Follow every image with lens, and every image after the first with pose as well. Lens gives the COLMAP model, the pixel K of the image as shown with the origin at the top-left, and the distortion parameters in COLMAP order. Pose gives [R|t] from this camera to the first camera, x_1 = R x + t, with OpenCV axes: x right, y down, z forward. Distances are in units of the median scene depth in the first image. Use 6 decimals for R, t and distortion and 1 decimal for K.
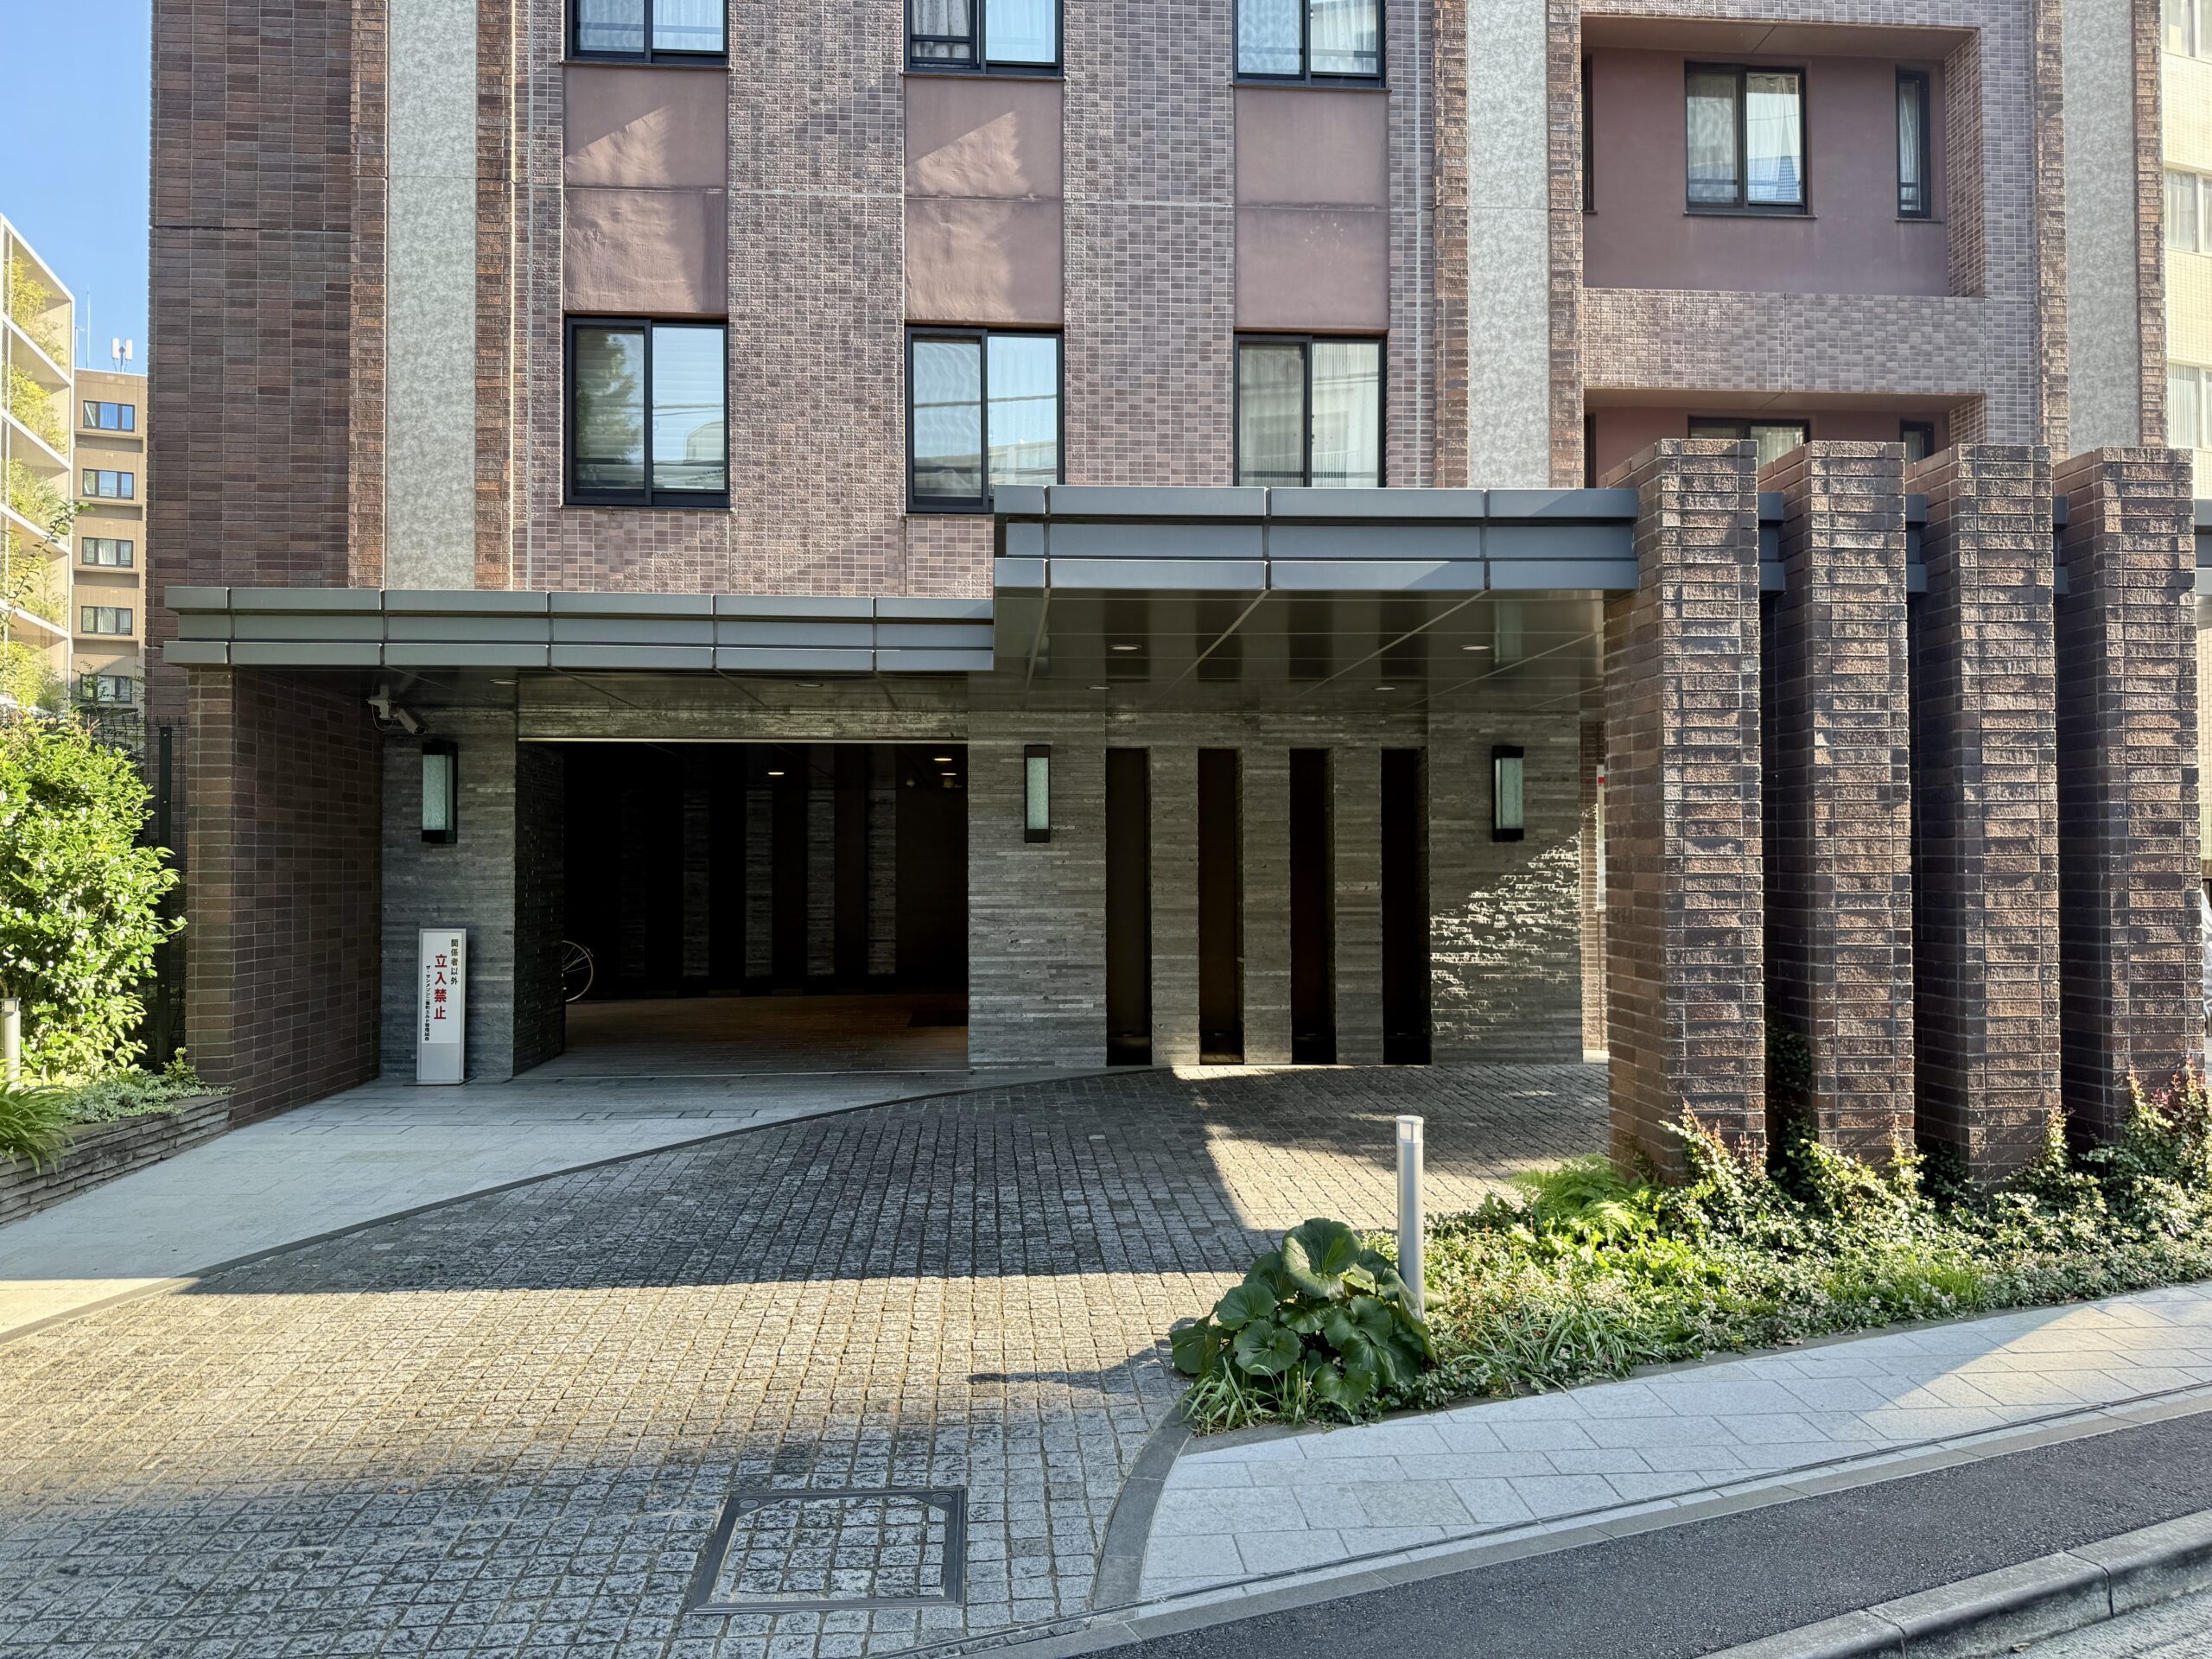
lens RADIAL K [[1541.8, 0, 1106.0], [0, 1541.8, 829.5], [0, 0, 1]] dist [0.032165, -0.040250]
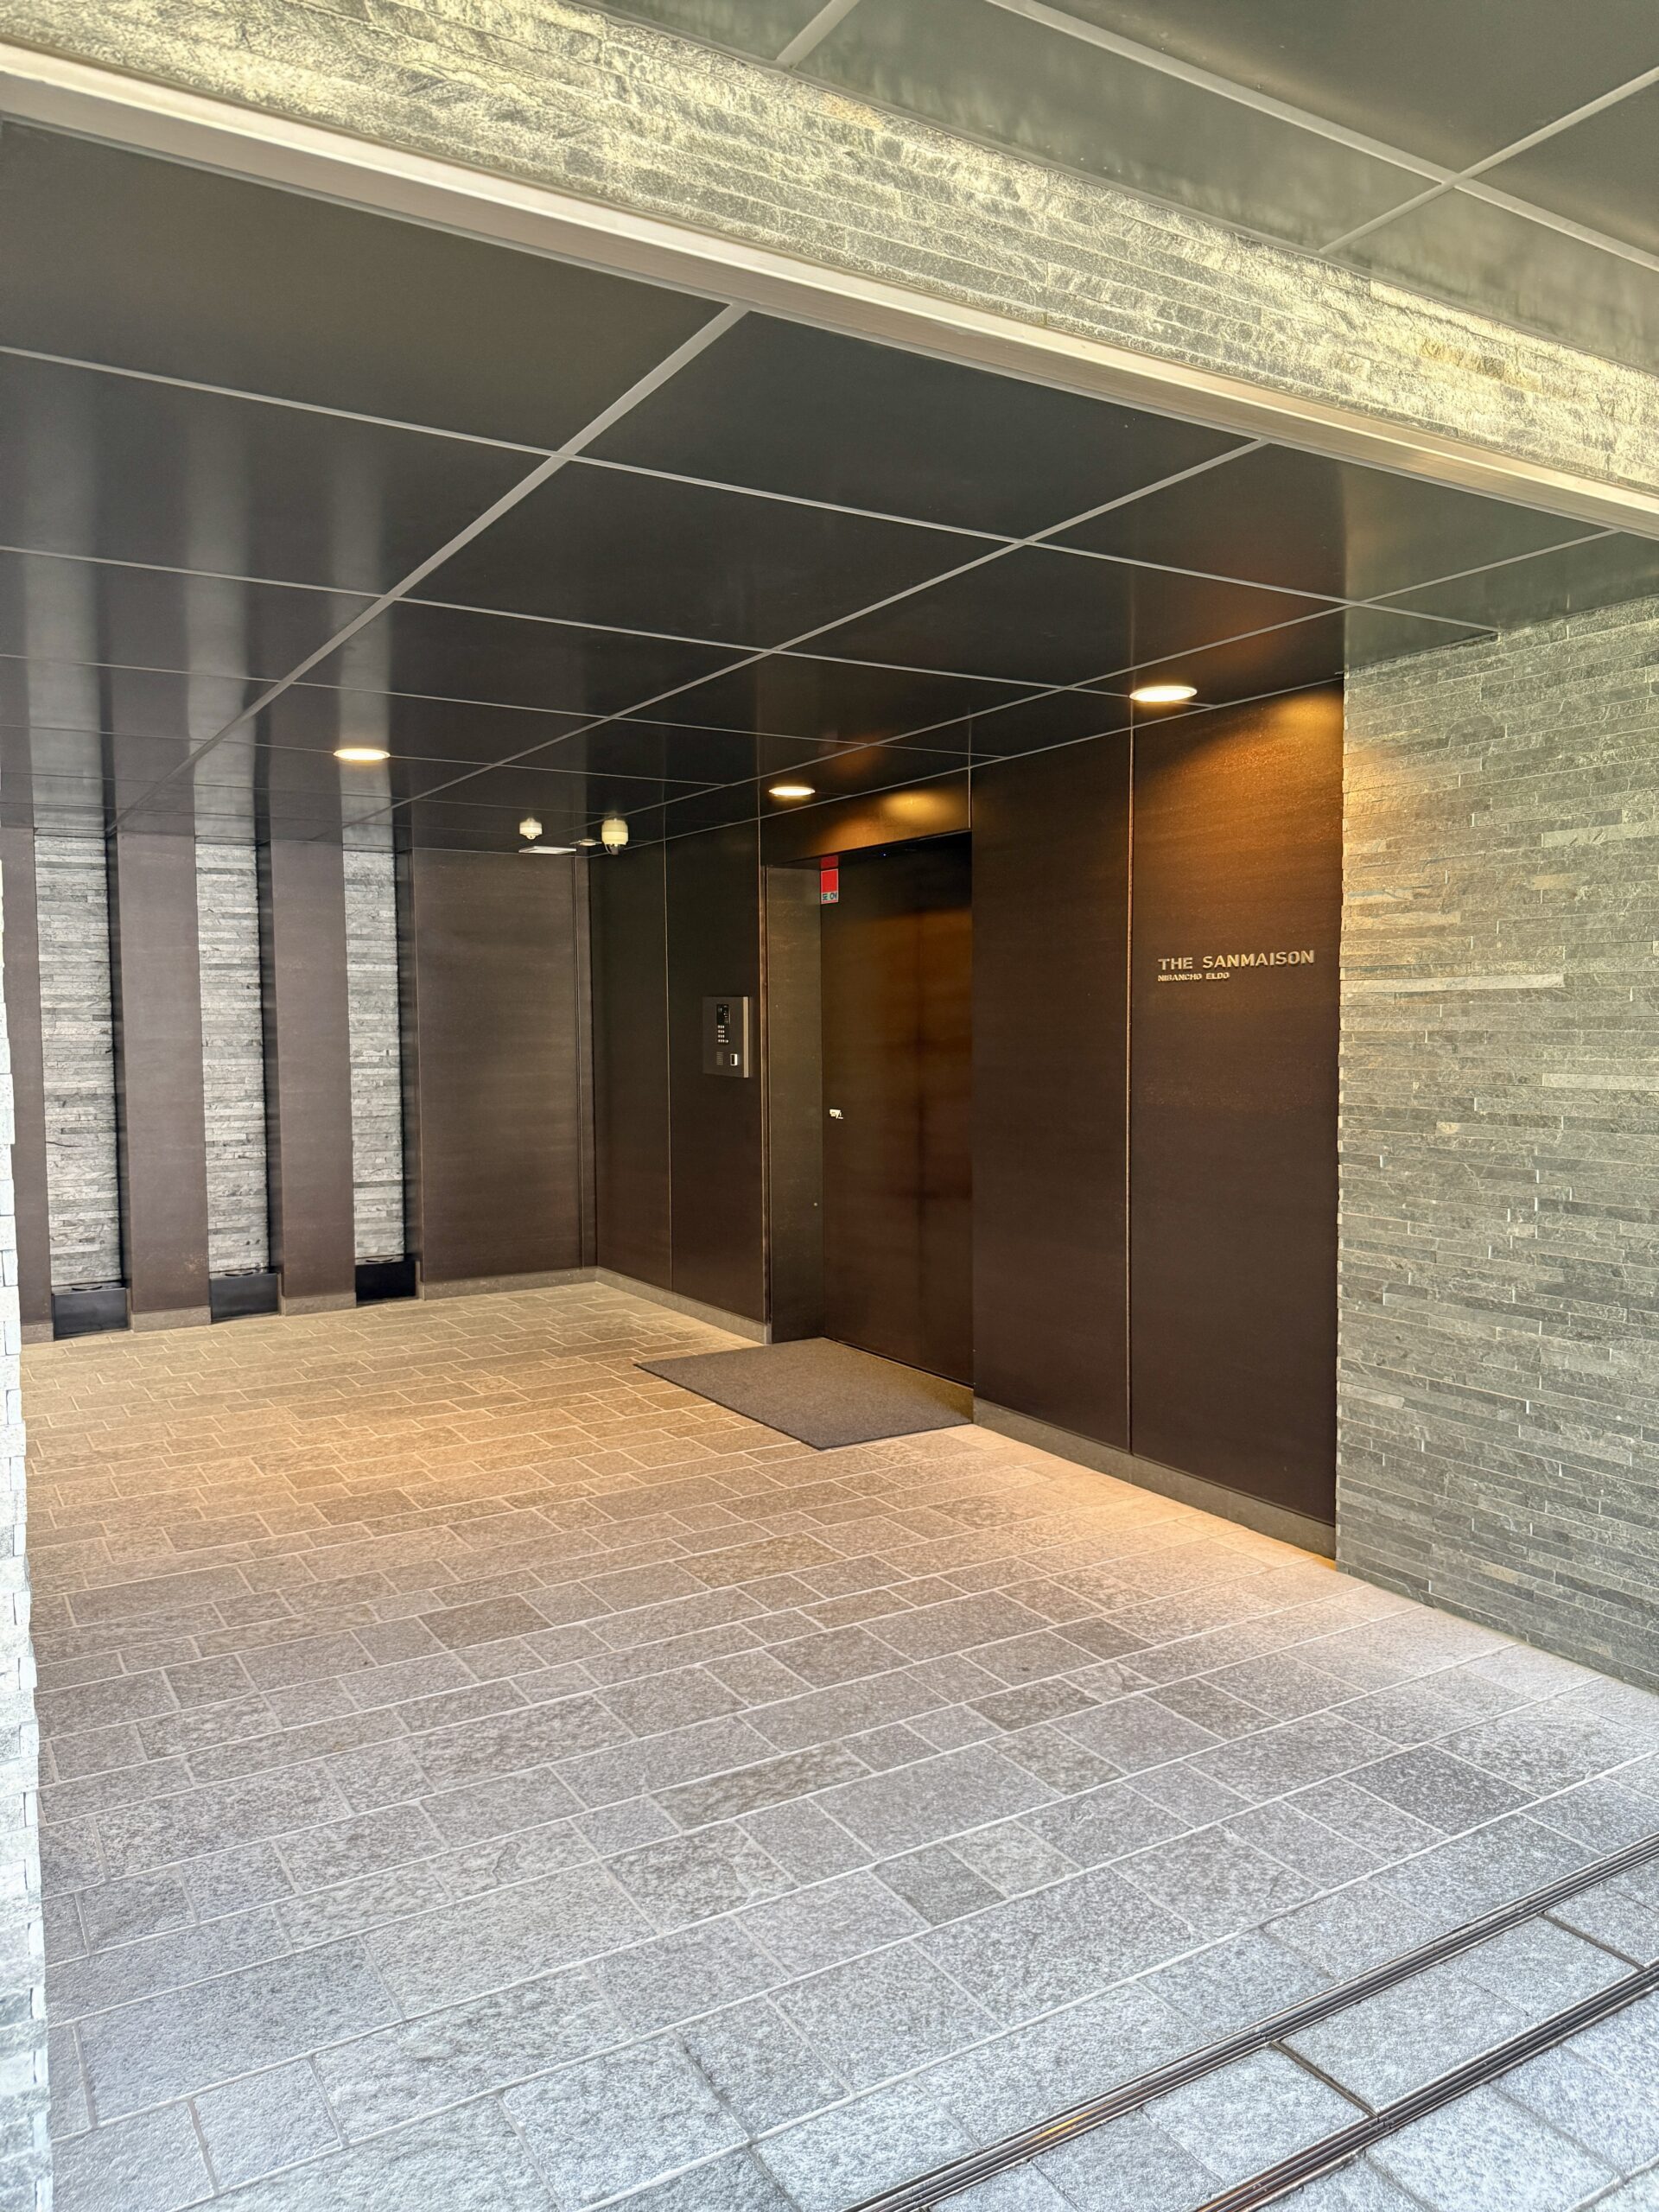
lens RADIAL K [[1541.8, 0, 829.5], [0, 1541.8, 1106.0], [0, 0, 1]] dist [0.032165, -0.040250]
pose [[0.885607, -0.033681, 0.463212, -0.399302], [-0.003054, 0.996923, 0.078327, 0.021236], [-0.464425, -0.070782, 0.882779, 0.893747]]
